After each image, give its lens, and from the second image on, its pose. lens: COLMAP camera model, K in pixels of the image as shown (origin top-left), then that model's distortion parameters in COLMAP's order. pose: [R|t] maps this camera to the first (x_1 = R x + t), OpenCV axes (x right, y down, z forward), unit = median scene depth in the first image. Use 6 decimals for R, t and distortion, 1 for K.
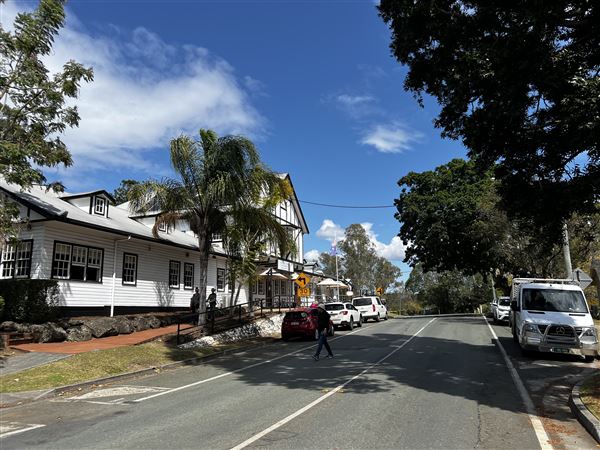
lens RADIAL K [[471.9, 0, 300.0], [0, 471.9, 225.0], [0, 0, 1]] dist [0.061221, -0.069527]
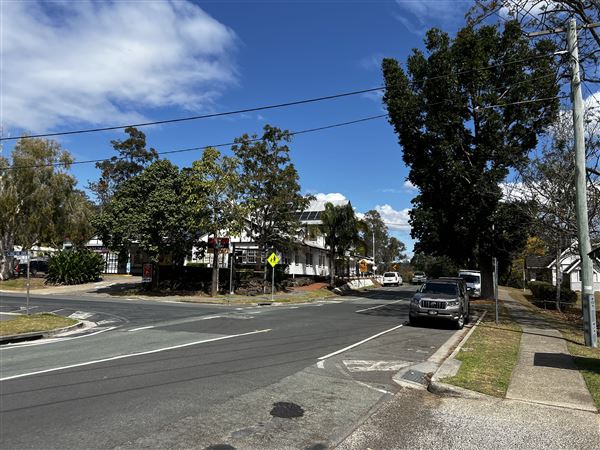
lens RADIAL K [[471.9, 0, 300.0], [0, 471.9, 225.0], [0, 0, 1]] dist [0.061221, -0.069527]
pose [[0.999446, 0.032730, -0.005956, -0.180050], [-0.032232, 0.997013, 0.070182, -0.125866], [0.008235, -0.069951, 0.997516, -0.697061]]
